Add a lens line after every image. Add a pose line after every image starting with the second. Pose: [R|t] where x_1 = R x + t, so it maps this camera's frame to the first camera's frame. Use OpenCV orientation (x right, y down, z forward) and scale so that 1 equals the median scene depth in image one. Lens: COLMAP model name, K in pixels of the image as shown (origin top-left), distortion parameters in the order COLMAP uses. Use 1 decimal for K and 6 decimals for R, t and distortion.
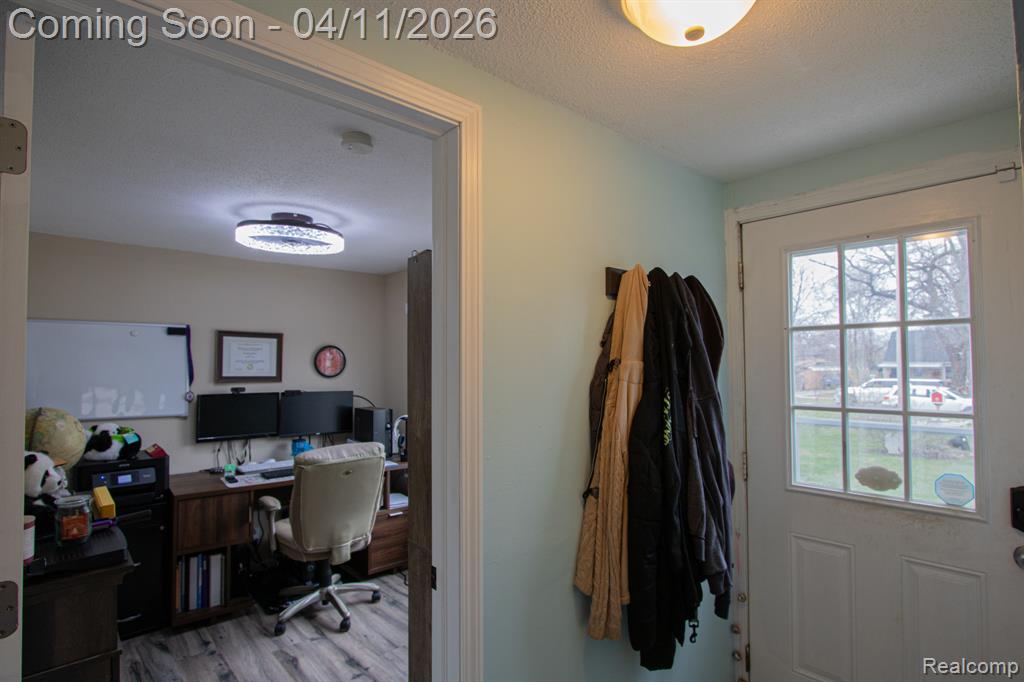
lens RADIAL K [[524.2, 0, 515.9], [0, 524.2, 349.3], [0, 0, 1]] dist [-0.005062, -0.001290]
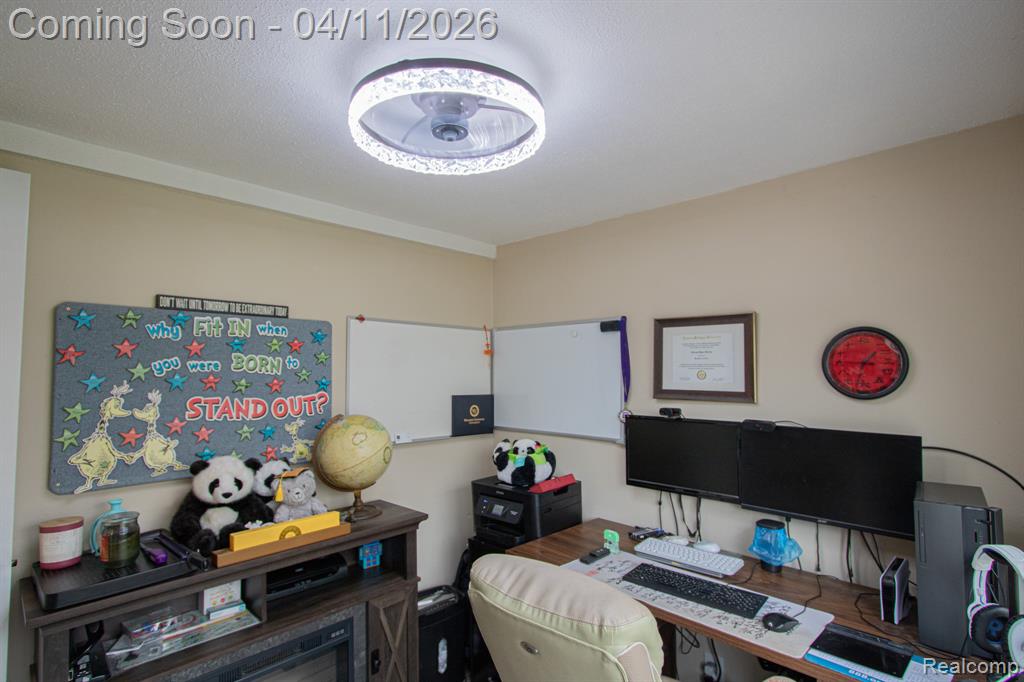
lens RADIAL K [[505.7, 0, 540.6], [0, 505.7, 347.4], [0, 0, 1]] dist [-0.002960, -0.012772]
pose [[0.090686, -0.048745, -0.994686, 0.056747], [0.029631, 0.998491, -0.046230, 0.027233], [0.995439, -0.025281, 0.091994, 0.881876]]
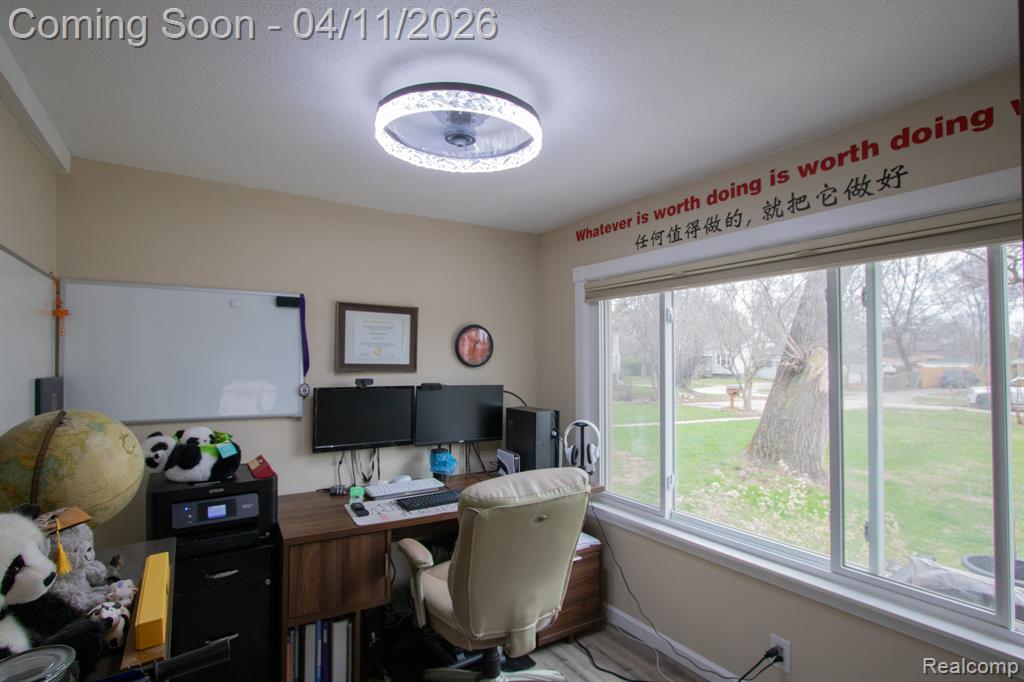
lens RADIAL K [[495.3, 0, 514.4], [0, 495.3, 347.6], [0, 0, 1]] dist [-0.014895, 0.000038]
pose [[0.988159, 0.002521, -0.153414, -0.236697], [-0.001610, 0.999980, 0.006061, 0.026765], [0.153426, -0.005742, 0.988143, 0.377946]]
